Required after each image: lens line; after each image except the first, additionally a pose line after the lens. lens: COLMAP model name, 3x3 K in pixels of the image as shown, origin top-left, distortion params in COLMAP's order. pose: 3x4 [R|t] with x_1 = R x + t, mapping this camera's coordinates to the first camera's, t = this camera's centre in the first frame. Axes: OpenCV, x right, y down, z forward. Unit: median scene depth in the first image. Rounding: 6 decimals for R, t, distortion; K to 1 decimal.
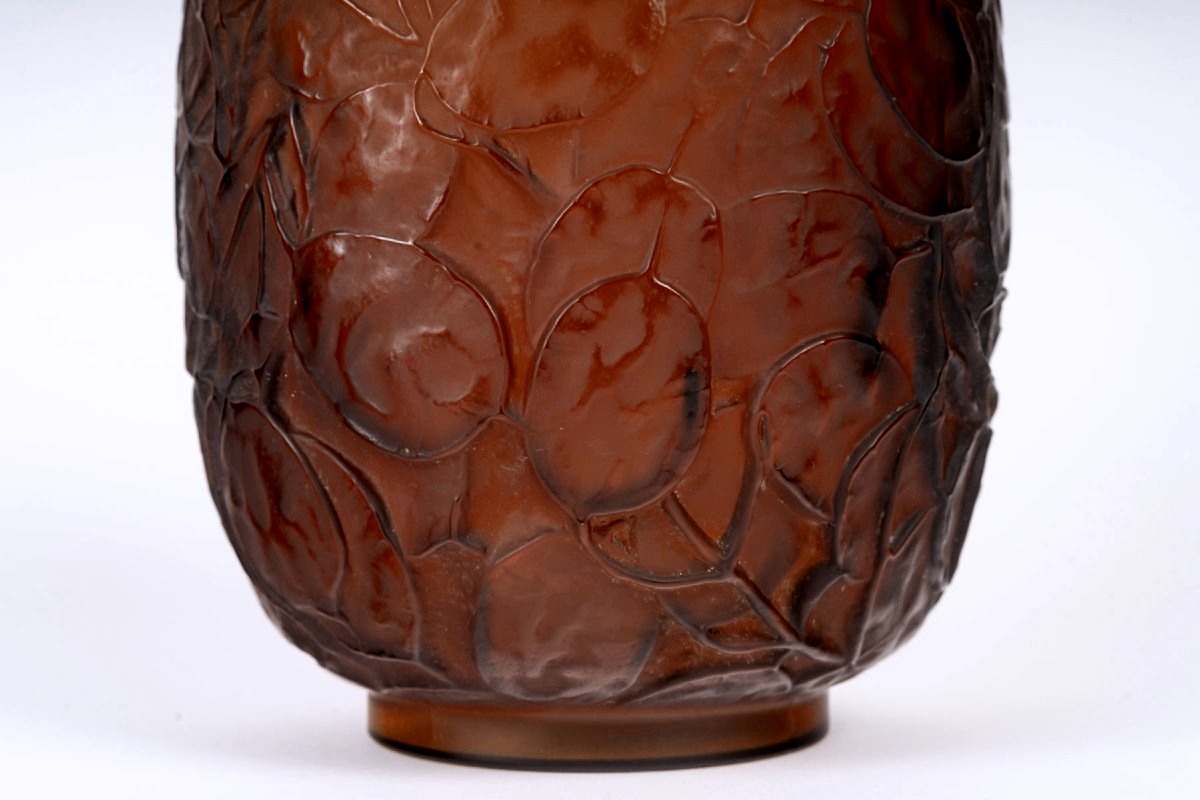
lens RADIAL K [[1756.9, 0, 594.5], [0, 1756.9, 397.6], [0, 0, 1]] dist [0.008570, 0.000000]
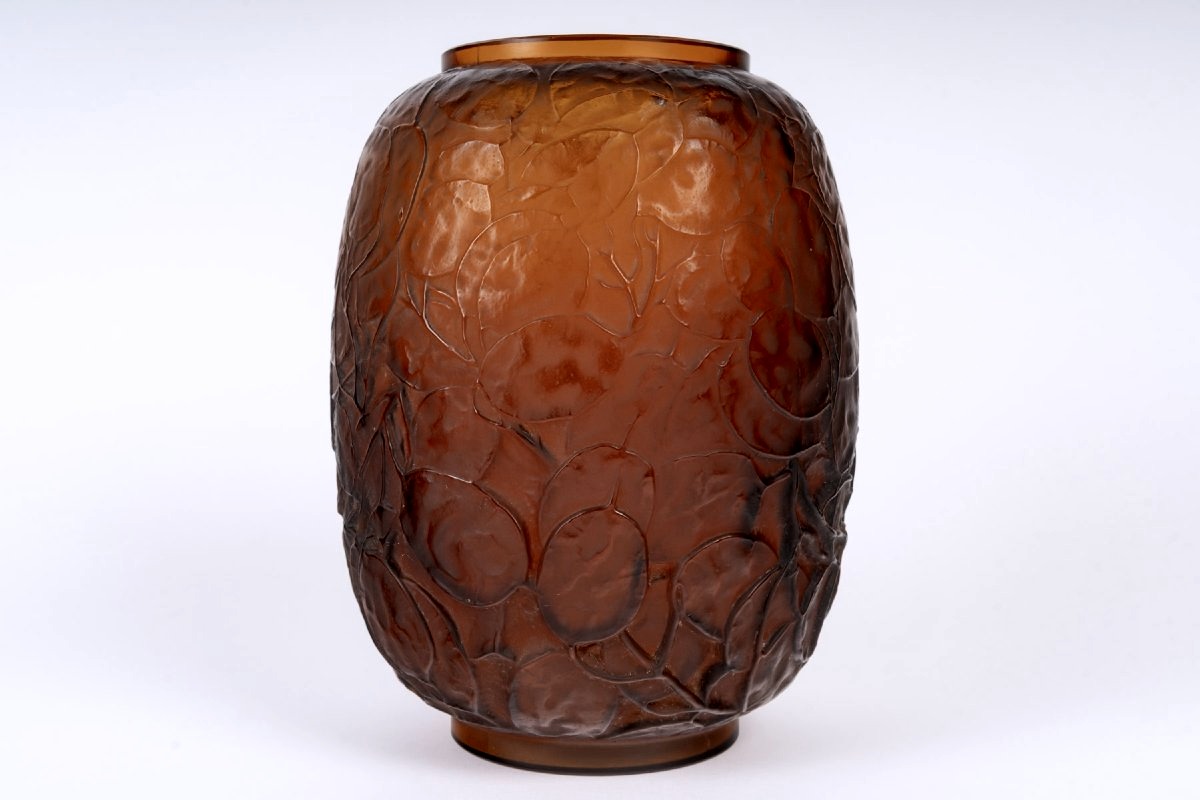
lens RADIAL K [[1518.7, 0, 606.3], [0, 1518.7, 405.7], [0, 0, 1]] dist [-0.002007, 0.000000]
pose [[0.998732, 0.014447, -0.048218, 0.090058], [-0.009588, 0.994989, 0.099521, -0.293287], [0.049414, -0.098932, 0.993866, -0.414064]]
